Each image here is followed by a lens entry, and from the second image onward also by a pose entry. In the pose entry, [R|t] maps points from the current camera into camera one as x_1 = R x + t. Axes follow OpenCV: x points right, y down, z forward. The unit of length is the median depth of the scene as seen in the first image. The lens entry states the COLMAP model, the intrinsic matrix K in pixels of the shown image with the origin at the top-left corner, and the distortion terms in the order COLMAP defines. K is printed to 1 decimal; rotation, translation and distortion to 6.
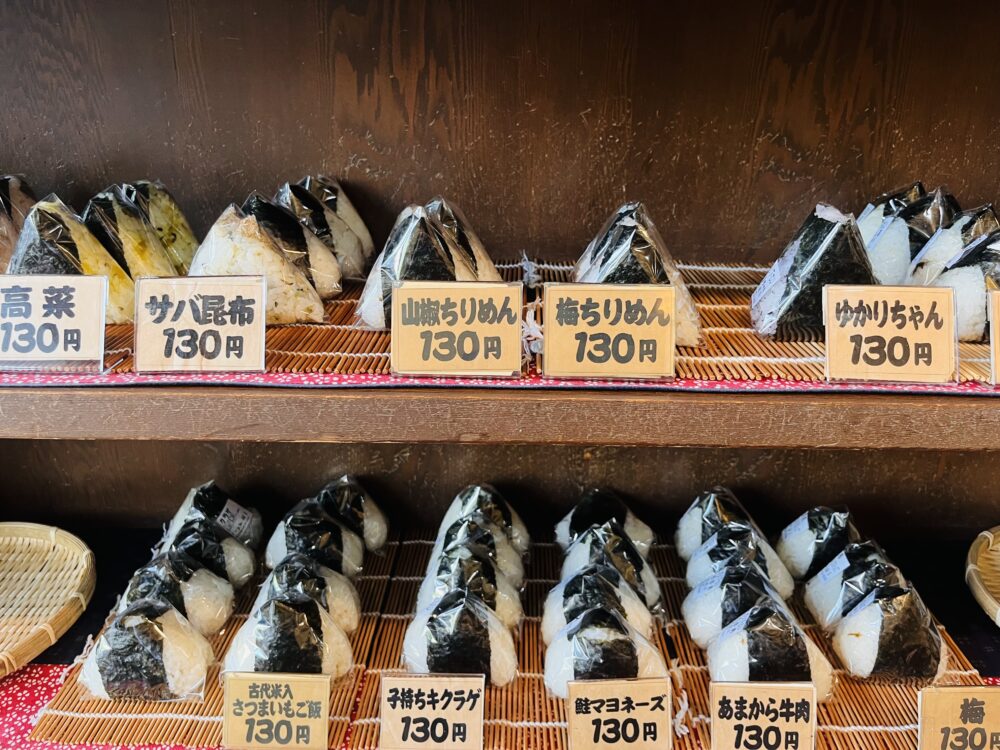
lens RADIAL K [[754.1, 0, 507.3], [0, 754.1, 373.1], [0, 0, 1]] dist [0.093991, -0.144599]
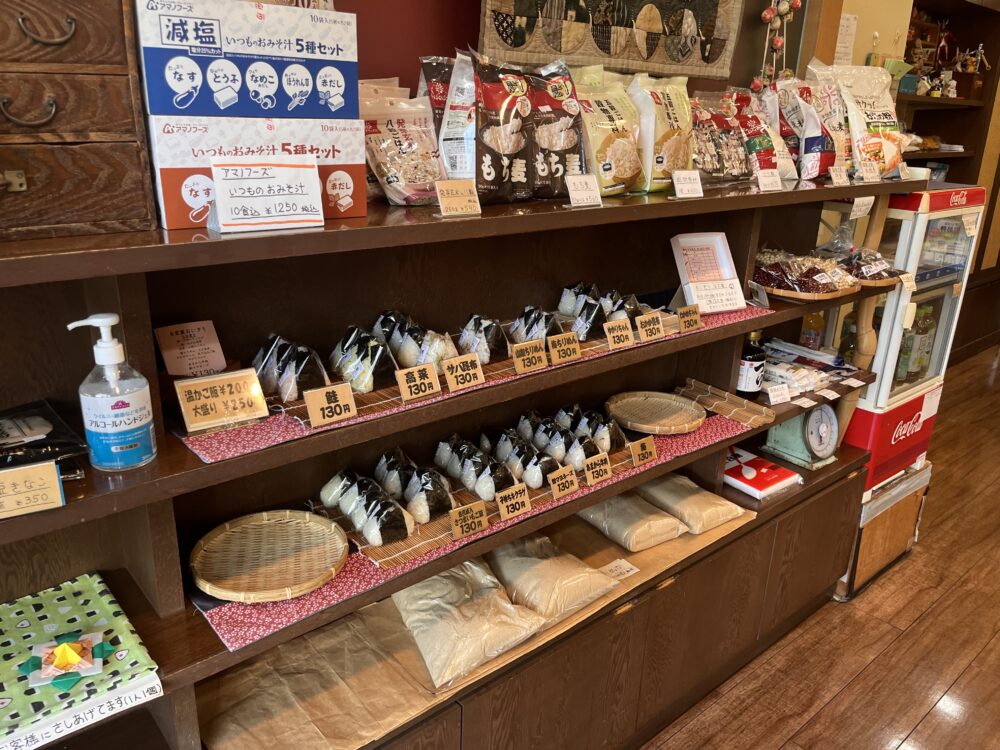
lens RADIAL K [[754.1, 0, 507.3], [0, 754.1, 373.1], [0, 0, 1]] dist [0.093991, -0.144599]
pose [[0.749796, -0.206633, 0.628577, -2.103402], [0.223260, 0.973282, 0.053635, -0.177461], [-0.622865, 0.100121, 0.775896, -1.362071]]
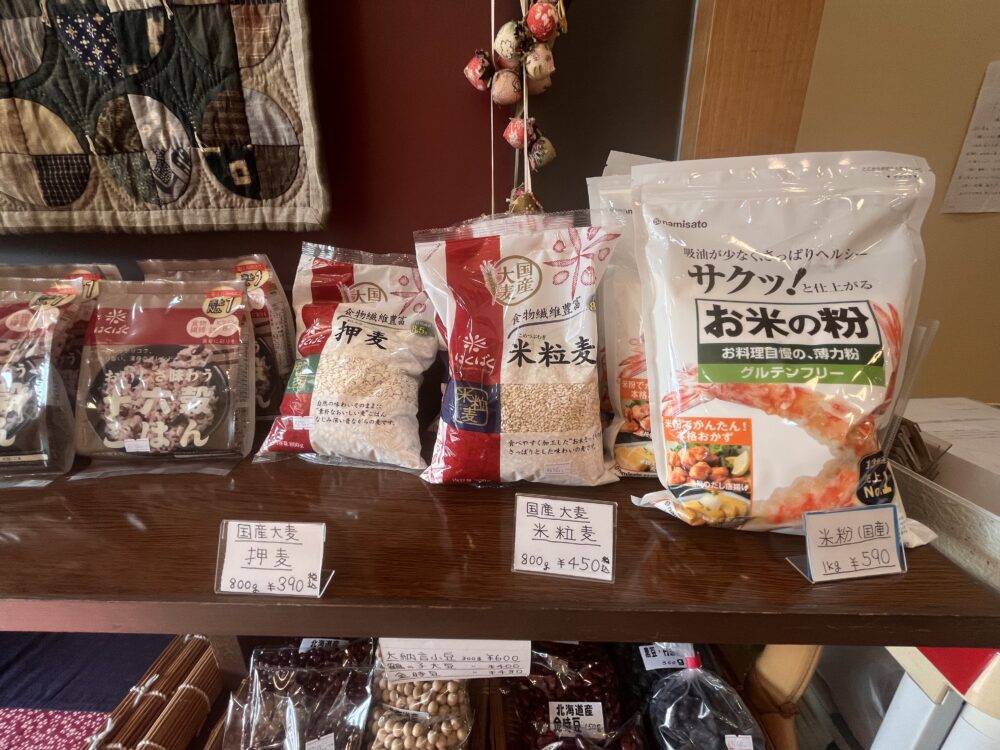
lens RADIAL K [[405.6, 0, 500.0], [0, 405.6, 375.0], [0, 0, 1]] dist [-0.000562, 0.000284]
pose [[0.999779, -0.010136, -0.018432, 2.667074], [0.009167, 0.998609, -0.051917, -0.870489], [0.018932, 0.051736, 0.998481, 0.070599]]
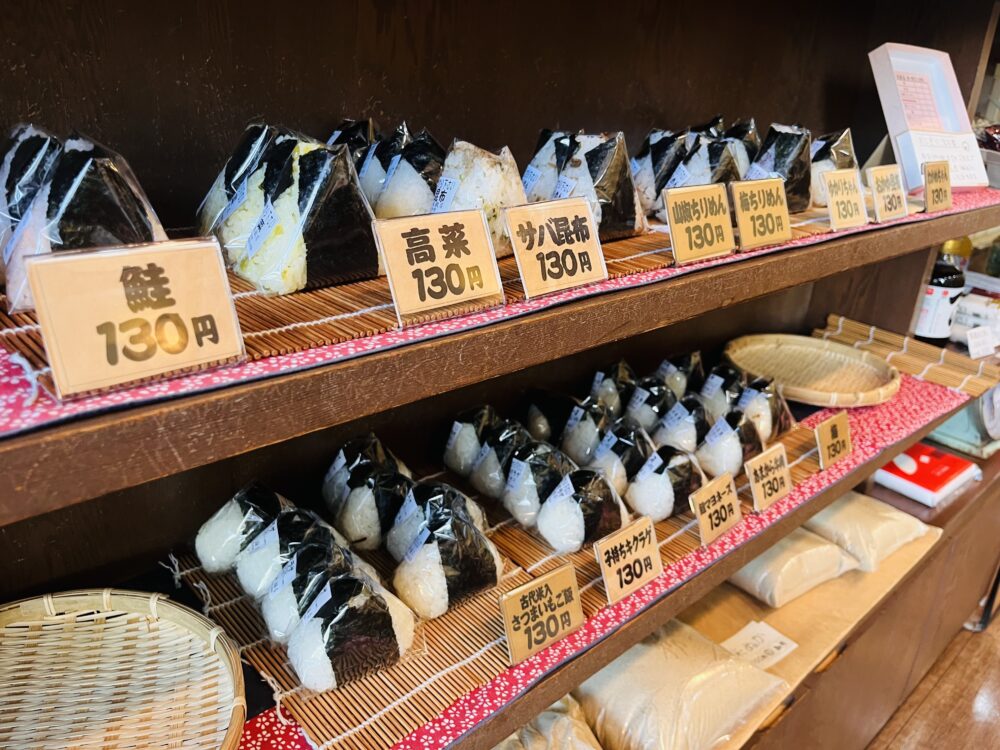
lens RADIAL K [[754.1, 0, 507.3], [0, 754.1, 373.1], [0, 0, 1]] dist [0.093991, -0.144599]
pose [[0.721488, -0.231565, 0.652559, -1.191935], [0.208922, 0.971302, 0.113683, -0.025600], [-0.660157, 0.054312, 0.749162, 0.255380]]
